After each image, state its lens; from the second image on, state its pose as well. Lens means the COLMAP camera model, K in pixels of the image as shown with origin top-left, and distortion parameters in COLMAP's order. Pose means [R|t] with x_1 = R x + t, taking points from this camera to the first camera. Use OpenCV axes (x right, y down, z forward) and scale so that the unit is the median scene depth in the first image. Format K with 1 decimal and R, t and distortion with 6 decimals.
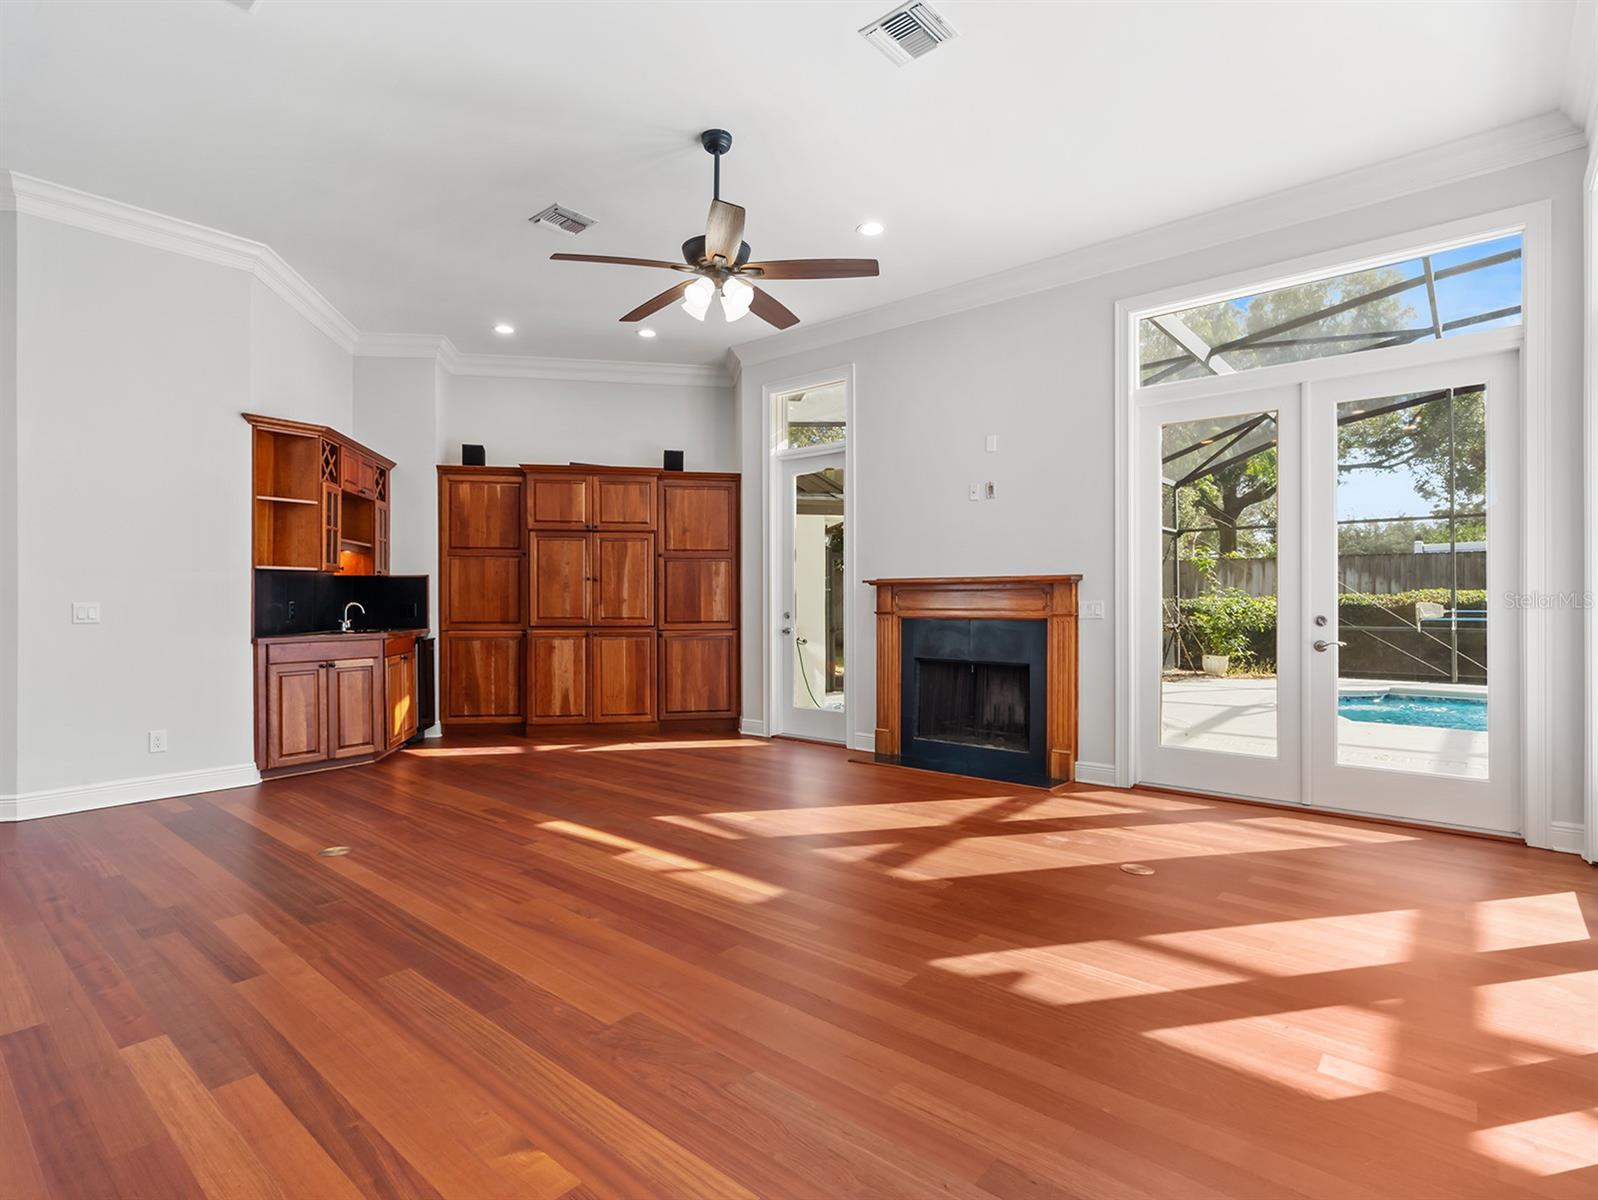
lens RADIAL K [[822.7, 0, 791.8], [0, 822.7, 599.5], [0, 0, 1]] dist [-0.003710, 0.000447]
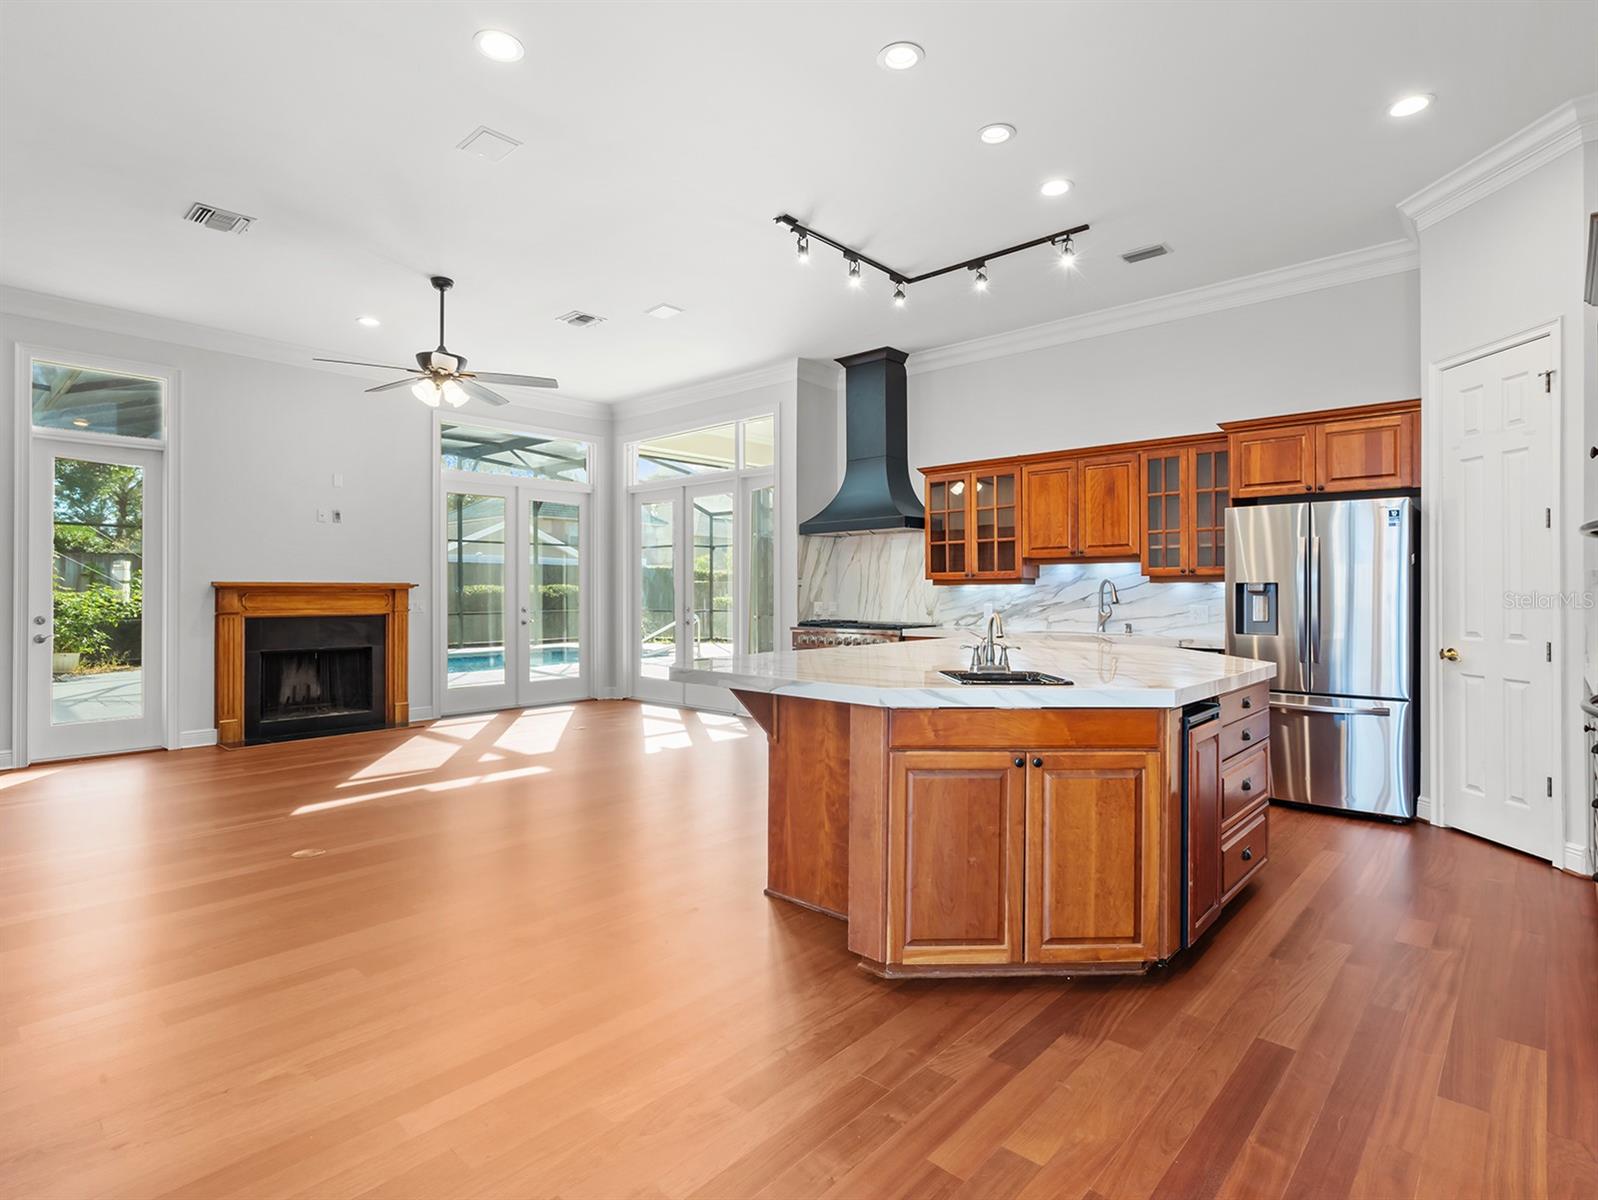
lens RADIAL K [[822.7, 0, 793.4], [0, 822.7, 594.6], [0, 0, 1]] dist [-0.003710, 0.000447]
pose [[0.035820, 0.001476, 0.999357, -0.829095], [-0.005978, 0.999981, -0.001263, -0.009834], [-0.999340, -0.005929, 0.035828, 0.190024]]
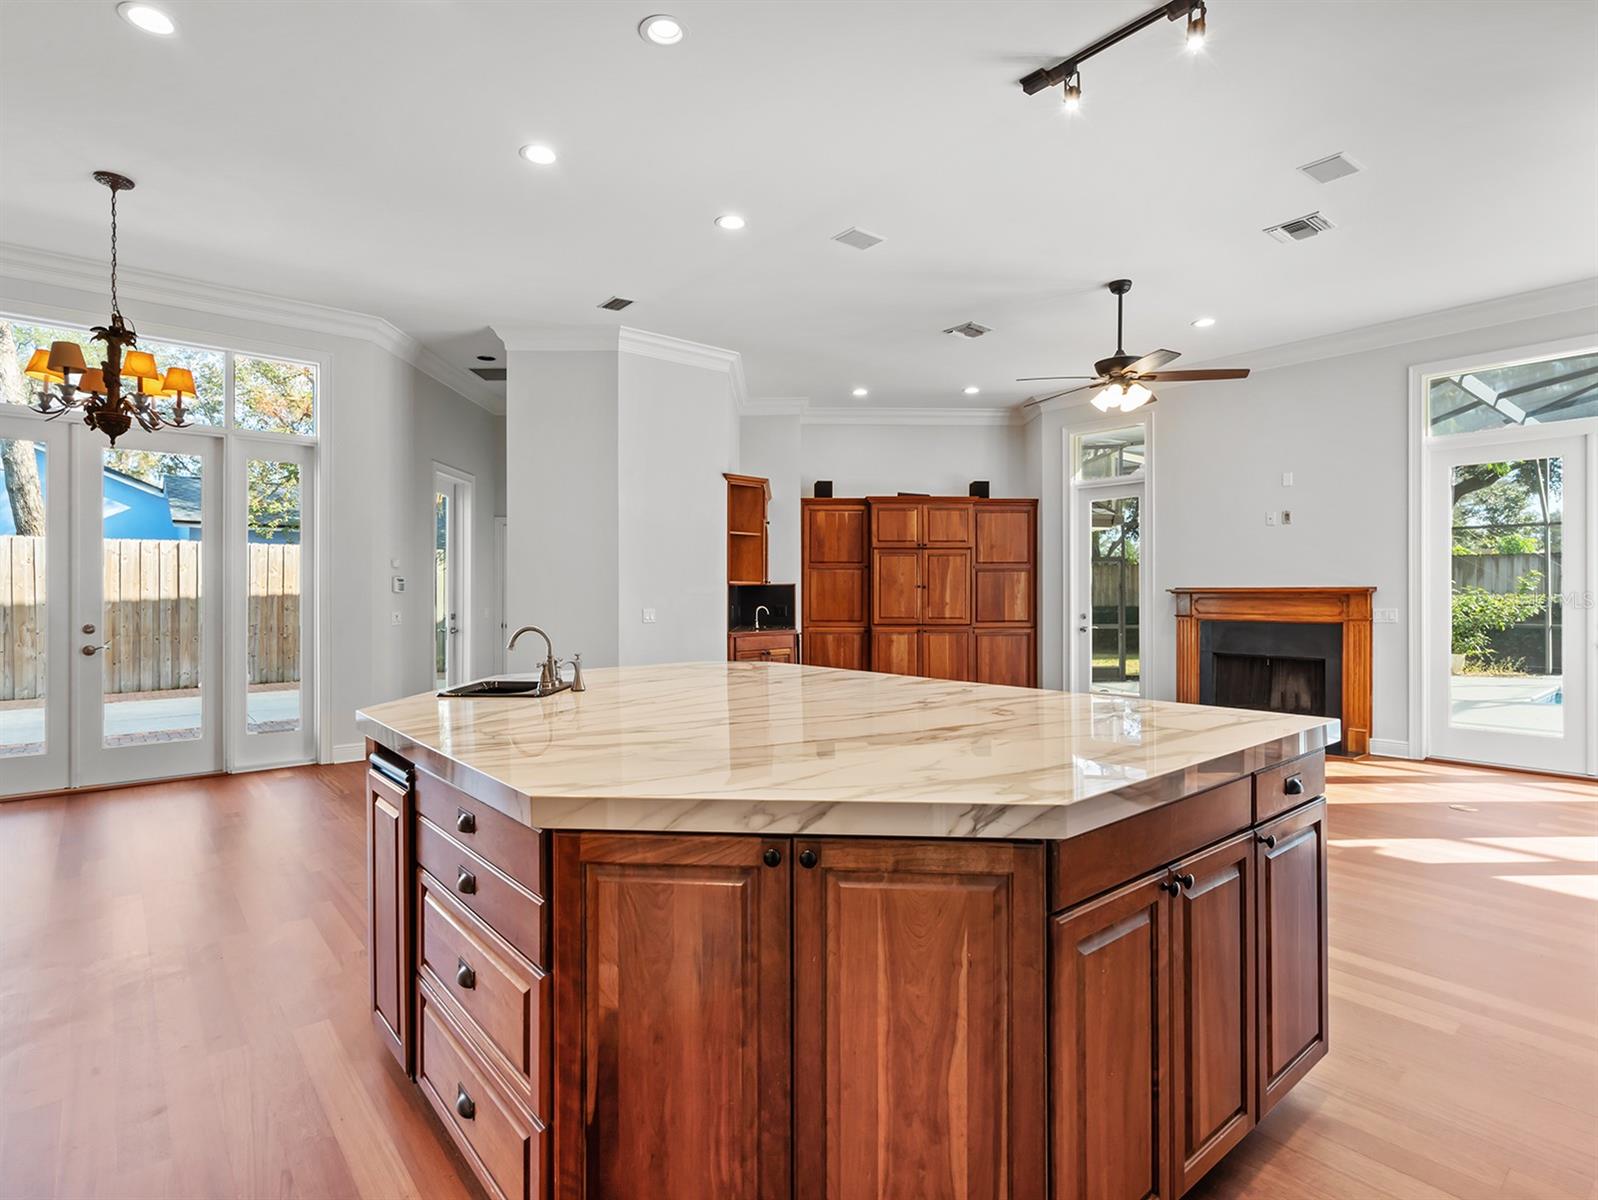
lens RADIAL K [[822.7, 0, 793.7], [0, 822.7, 594.3], [0, 0, 1]] dist [-0.003710, 0.000447]
pose [[0.985846, 0.000746, -0.167654, -0.225501], [-0.000040, 0.999991, 0.004217, -0.018582], [0.167656, -0.004151, 0.985837, -0.270315]]
